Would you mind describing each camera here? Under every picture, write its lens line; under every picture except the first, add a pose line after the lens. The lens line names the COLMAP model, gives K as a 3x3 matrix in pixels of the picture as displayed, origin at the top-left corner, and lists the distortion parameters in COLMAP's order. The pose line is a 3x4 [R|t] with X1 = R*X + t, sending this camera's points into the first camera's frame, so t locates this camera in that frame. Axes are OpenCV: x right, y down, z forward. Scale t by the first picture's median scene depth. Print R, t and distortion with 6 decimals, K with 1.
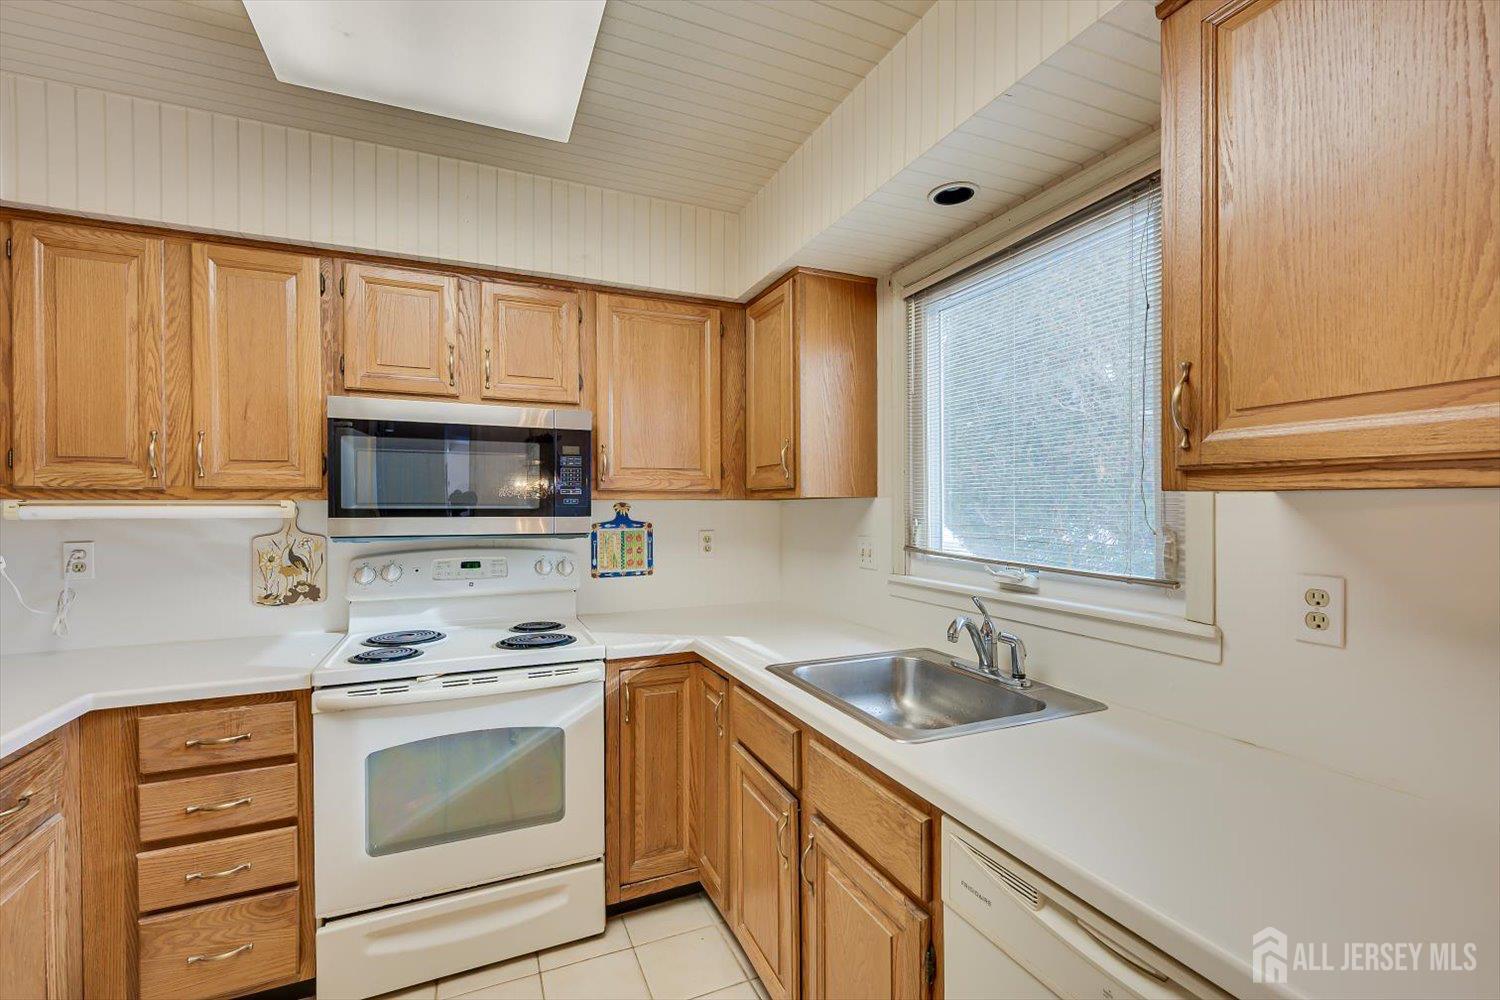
lens RADIAL K [[637.3, 0, 754.9], [0, 637.3, 506.6], [0, 0, 1]] dist [-0.004169, 0.001079]
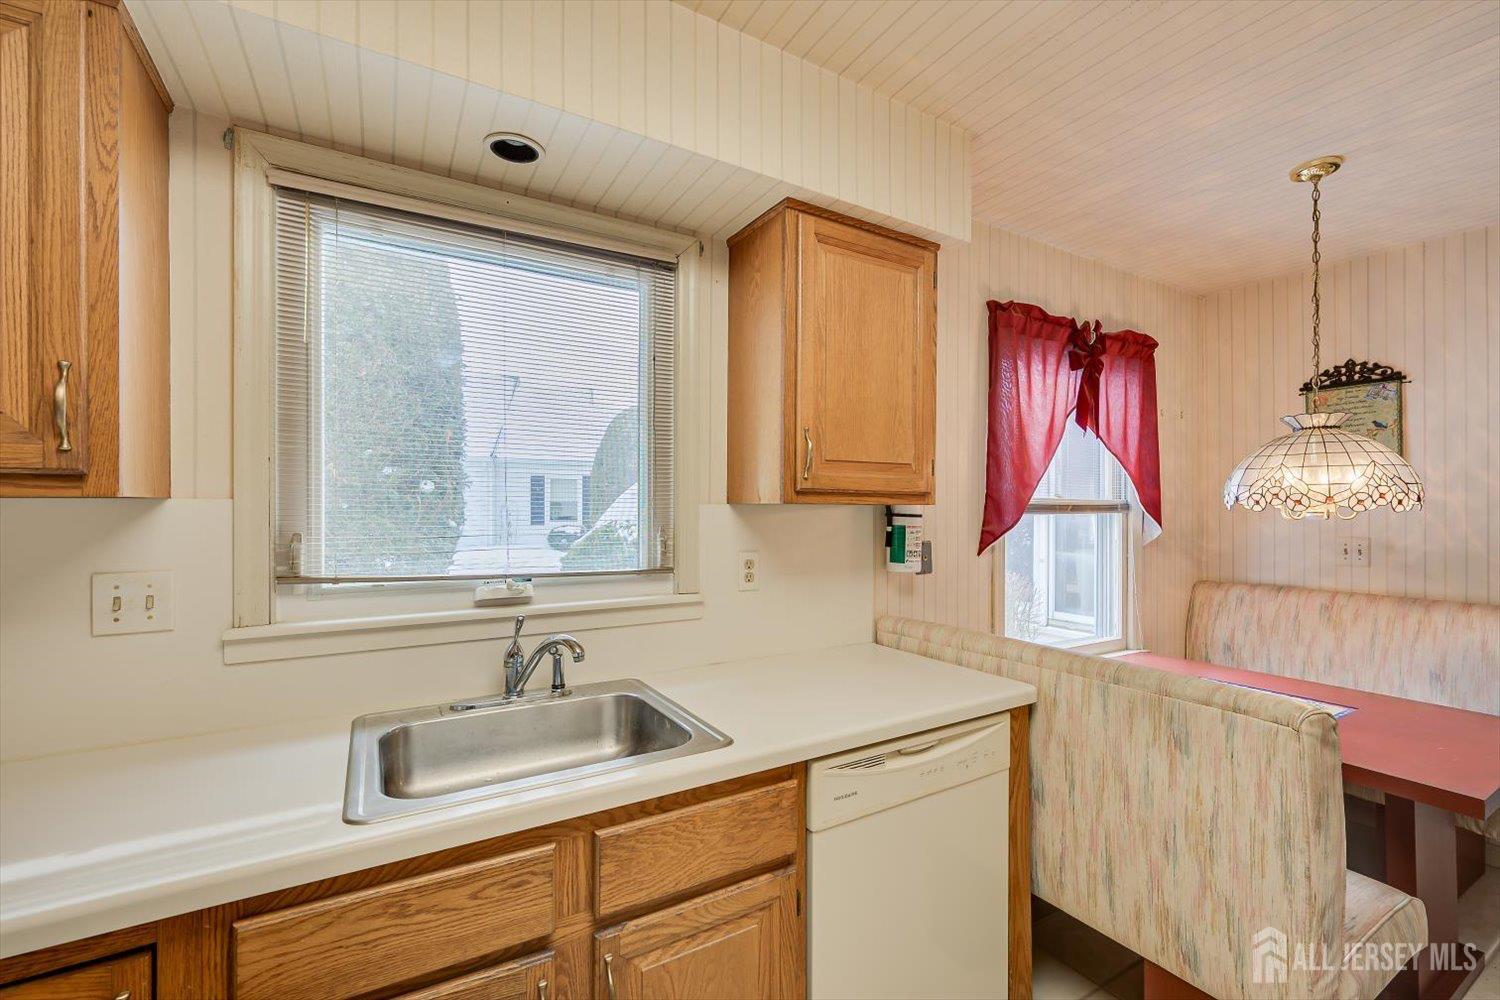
lens RADIAL K [[637.3, 0, 756.4], [0, 637.3, 505.0], [0, 0, 1]] dist [-0.004169, 0.001079]
pose [[-0.116366, 0.007776, 0.993176, -0.448318], [0.001746, 0.999969, -0.007624, -0.003631], [-0.993205, 0.000847, -0.116376, 0.607847]]
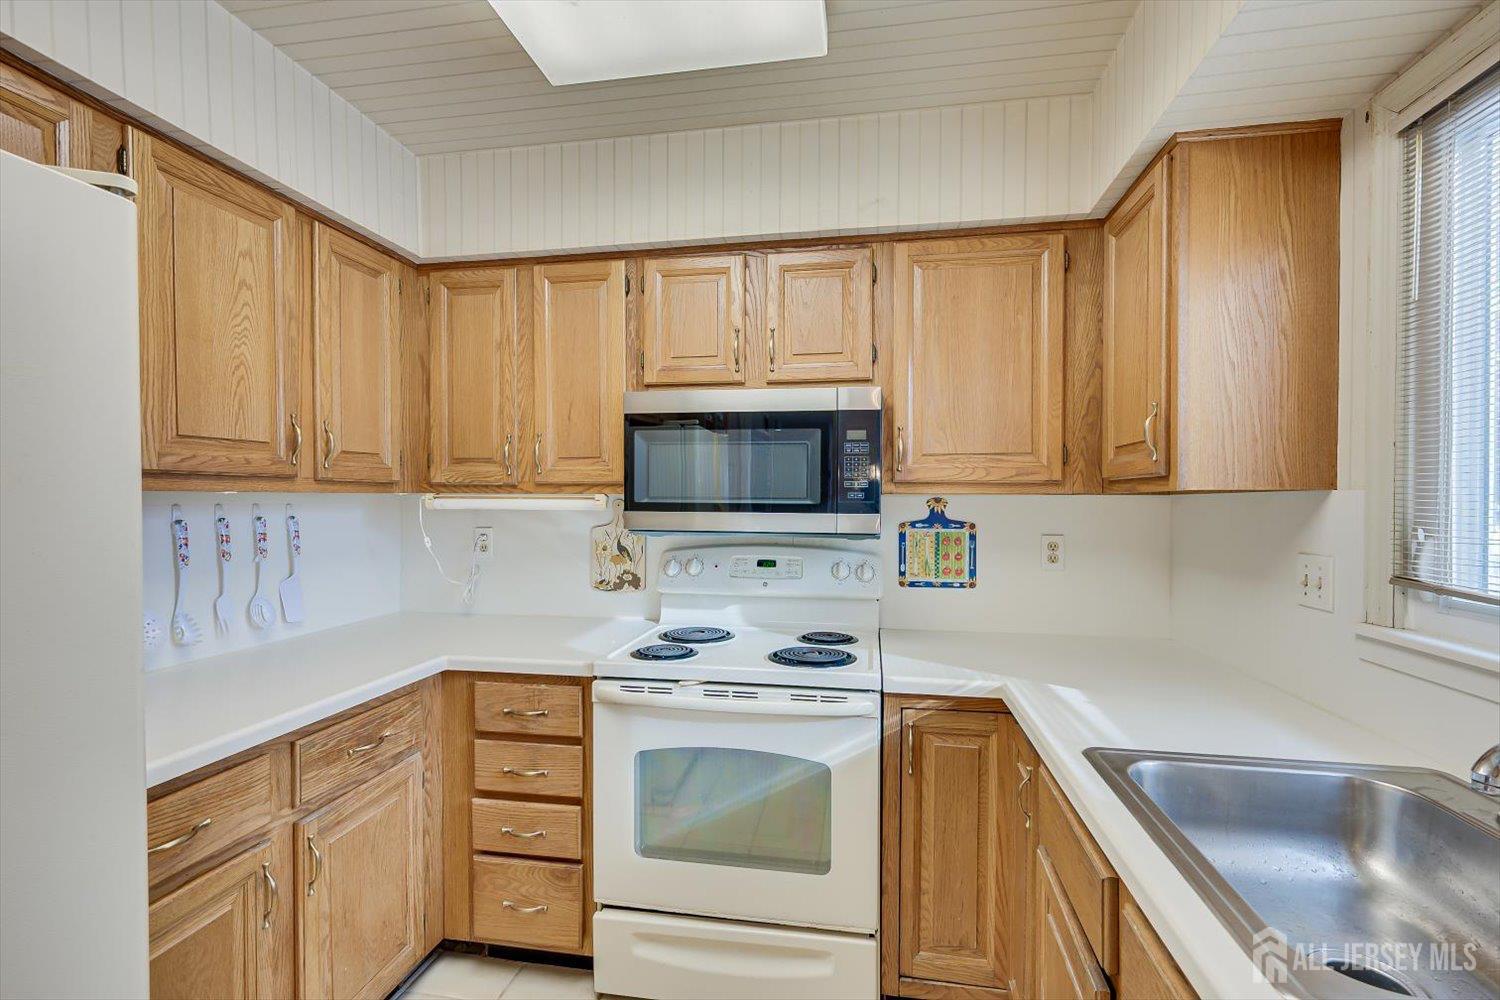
lens RADIAL K [[659.0, 0, 763.5], [0, 659.0, 507.4], [0, 0, 1]] dist [-0.001306, 0.000764]
pose [[0.834101, 0.011670, -0.551488, 0.093218], [-0.007263, 0.999922, 0.010175, -0.000627], [0.551564, -0.004481, 0.834121, 0.212167]]
